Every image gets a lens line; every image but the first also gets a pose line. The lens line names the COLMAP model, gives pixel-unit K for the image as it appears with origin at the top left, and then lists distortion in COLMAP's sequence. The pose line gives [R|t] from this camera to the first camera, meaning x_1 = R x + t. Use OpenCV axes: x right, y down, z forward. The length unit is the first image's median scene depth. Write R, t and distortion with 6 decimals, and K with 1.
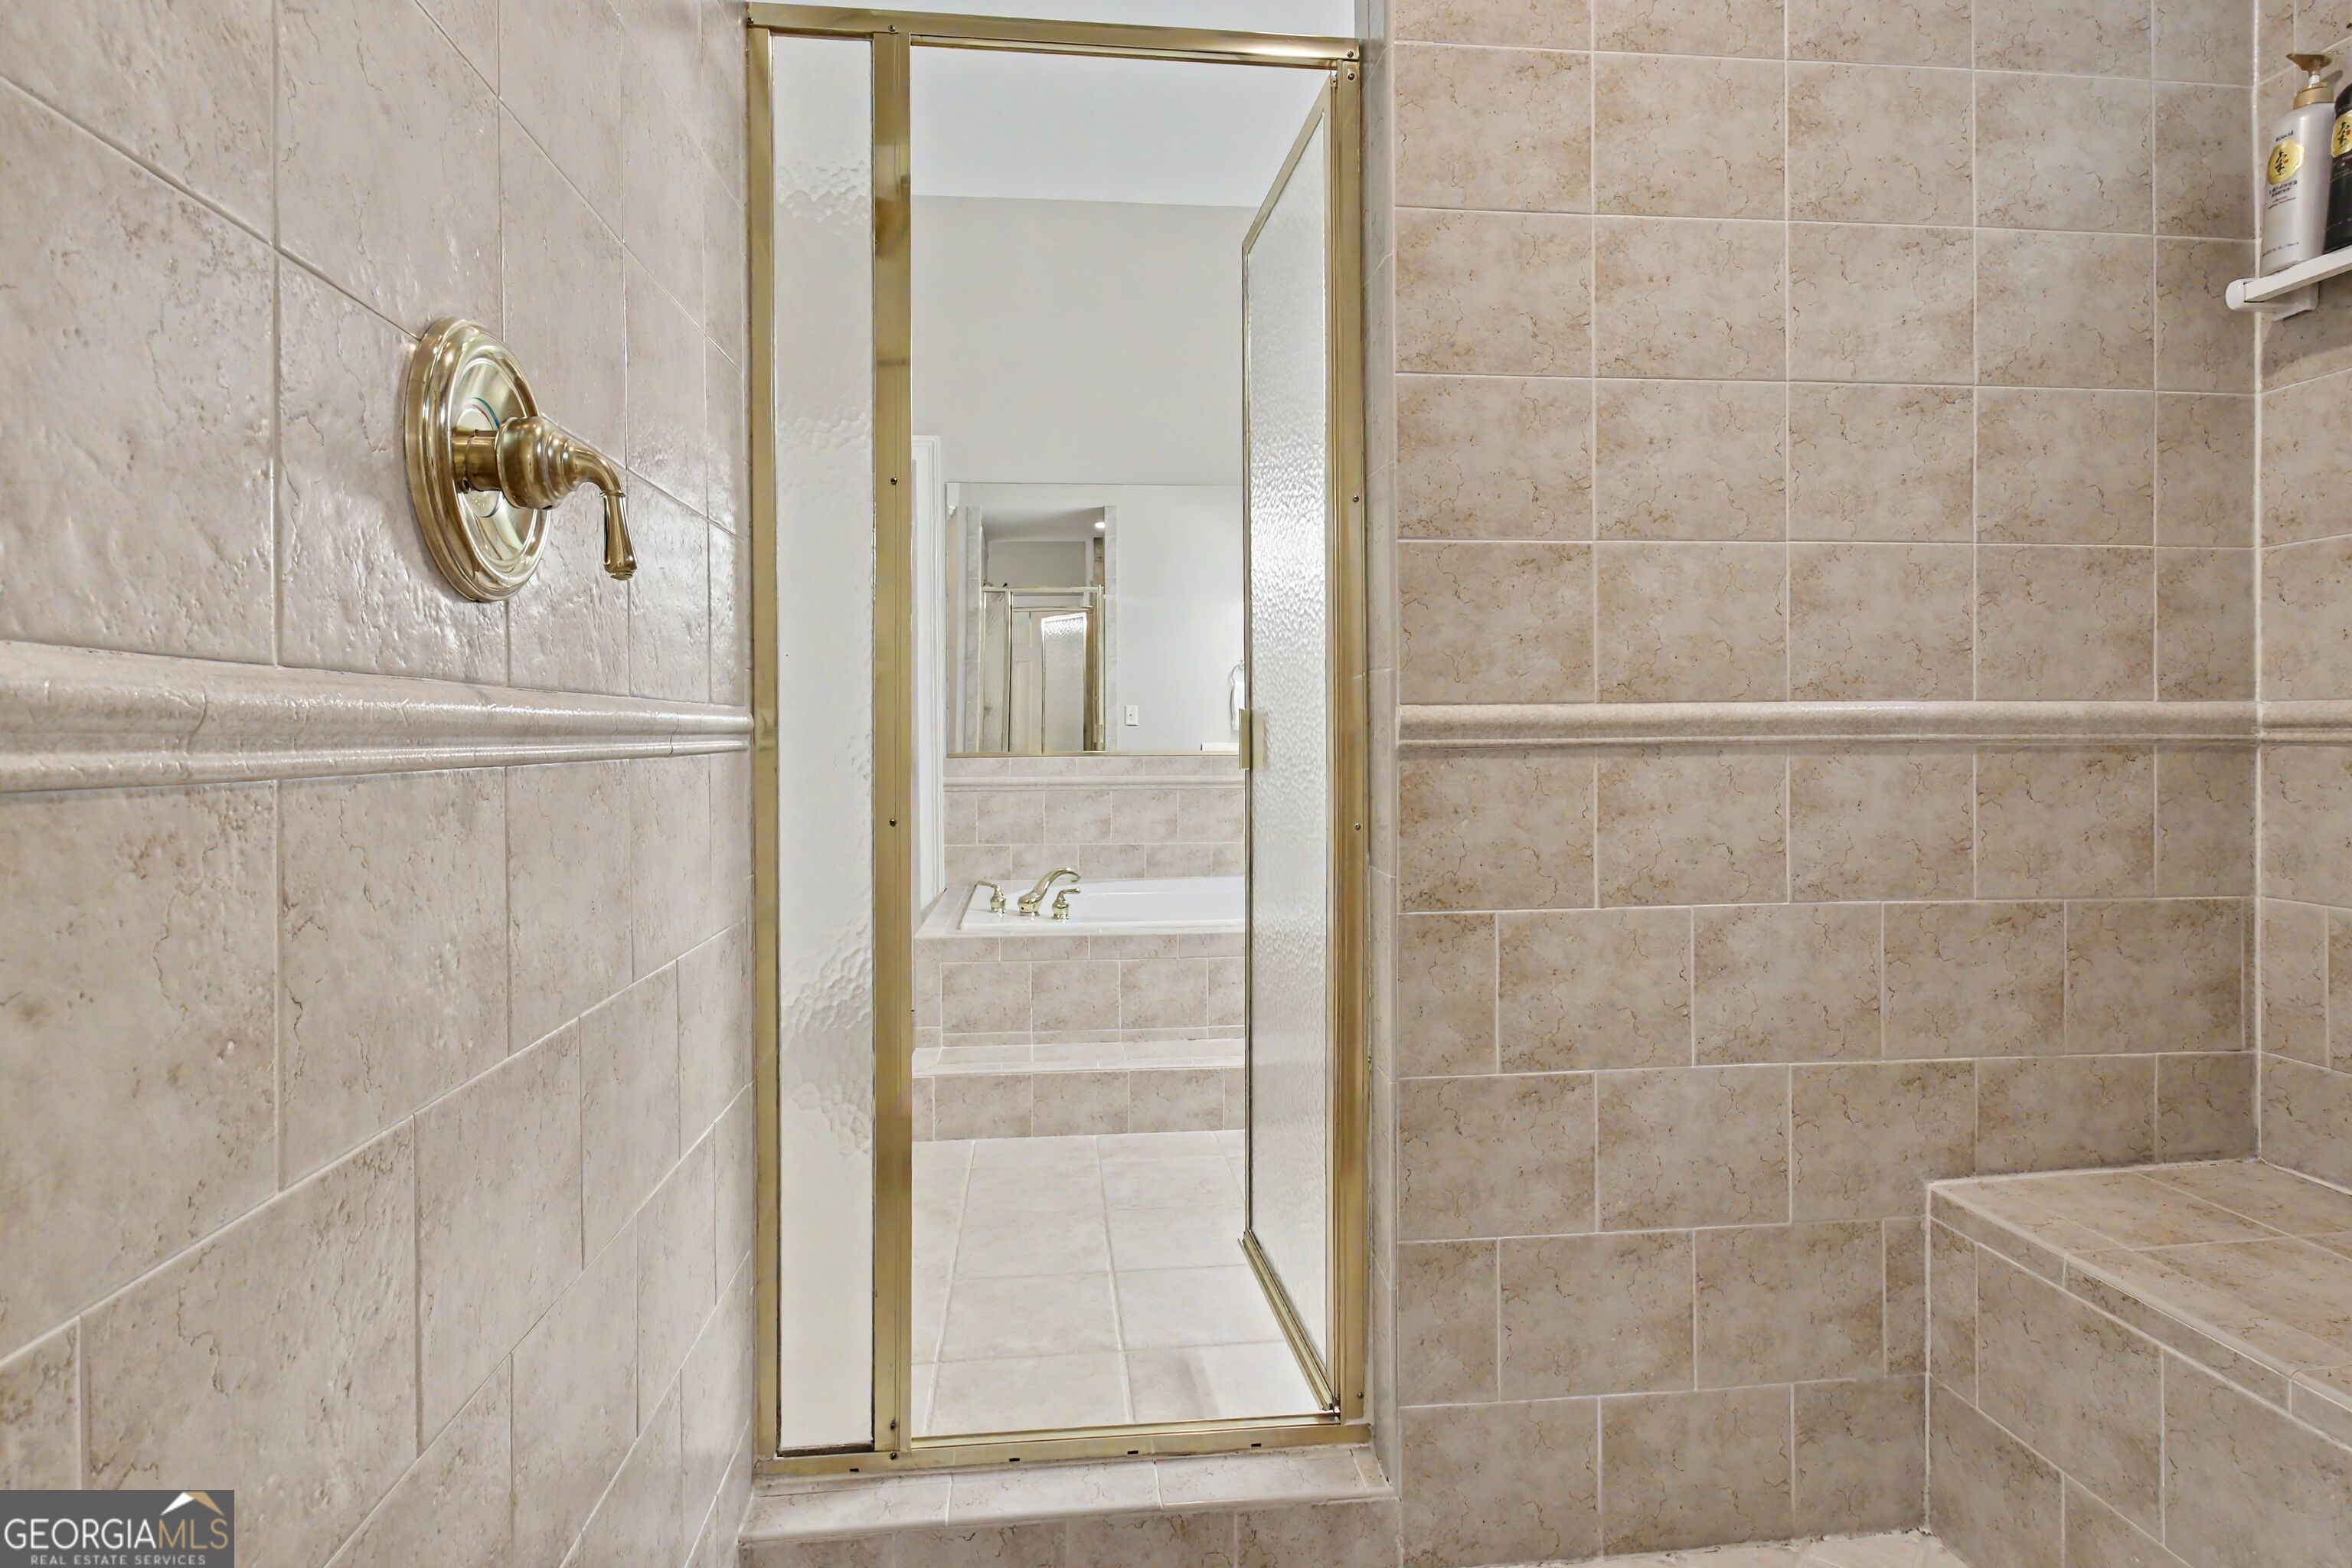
lens RADIAL K [[1278.5, 0, 1168.0], [0, 1278.5, 731.6], [0, 0, 1]] dist [0.000256, 0.000110]
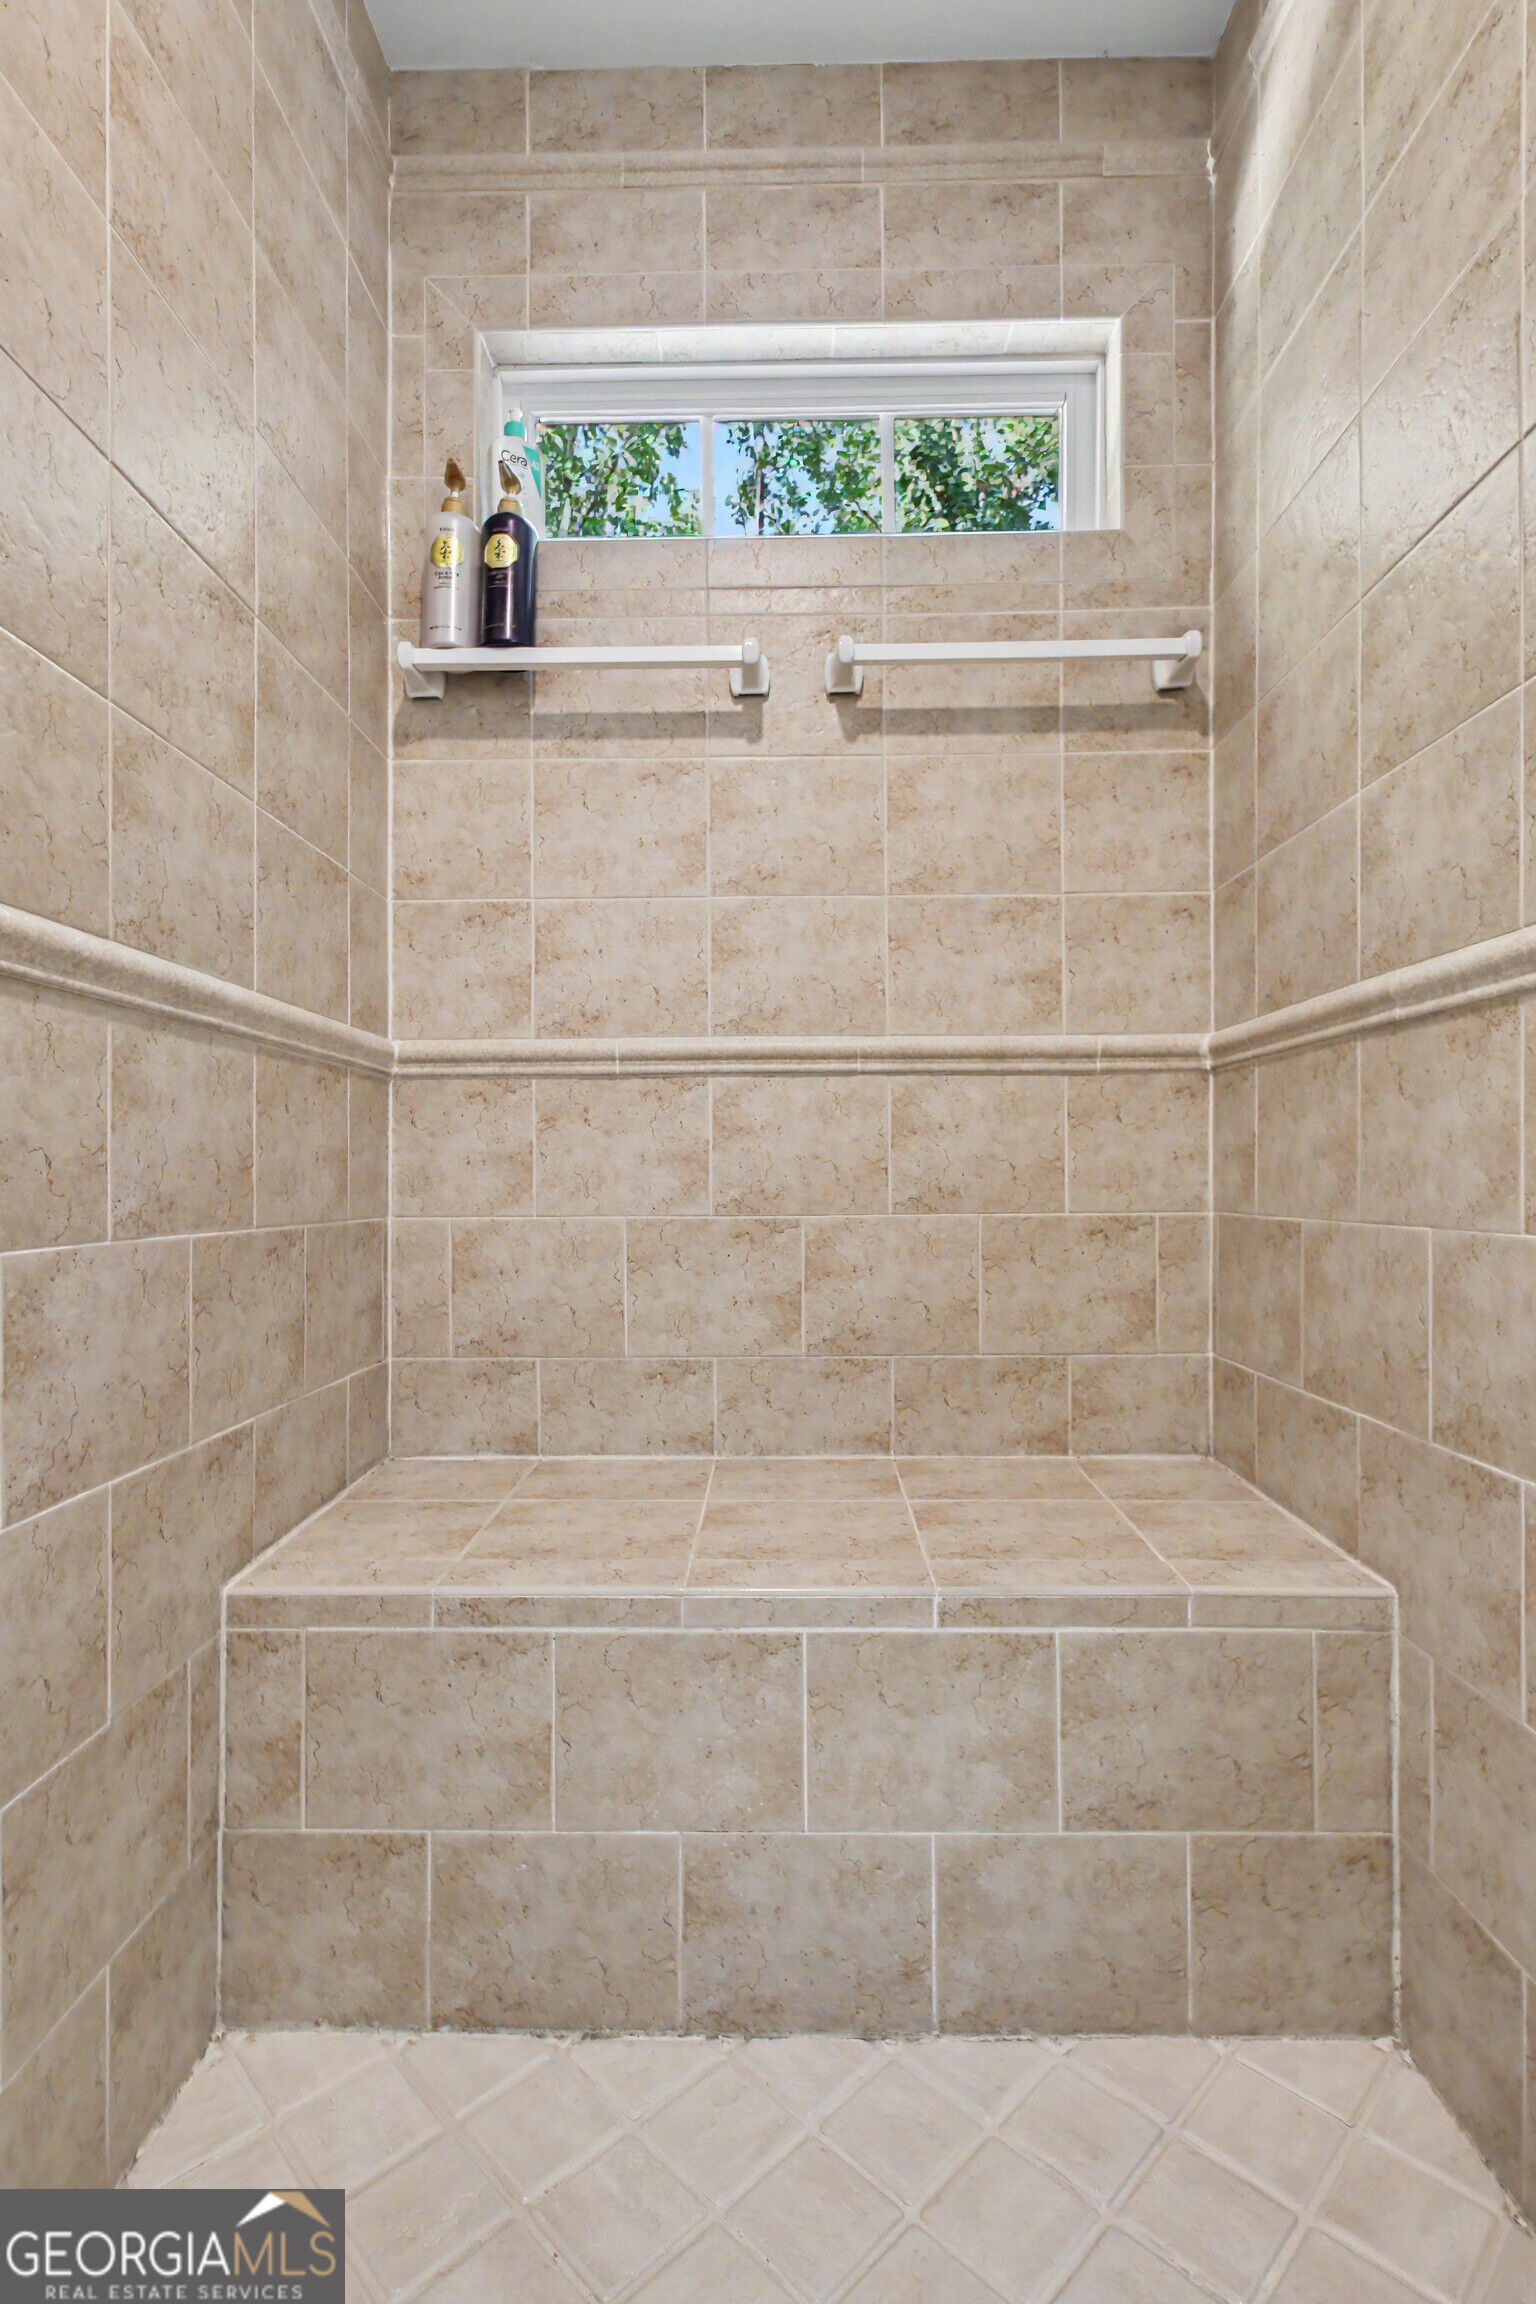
lens RADIAL K [[1093.3, 0, 773.1], [0, 1093.3, 1171.2], [0, 0, 1]] dist [0.002056, -0.000215]
pose [[0.113126, 0.009222, 0.993538, -0.044536], [0.012161, 0.999869, -0.010666, 0.107283], [-0.993506, 0.013289, 0.112999, 0.588348]]
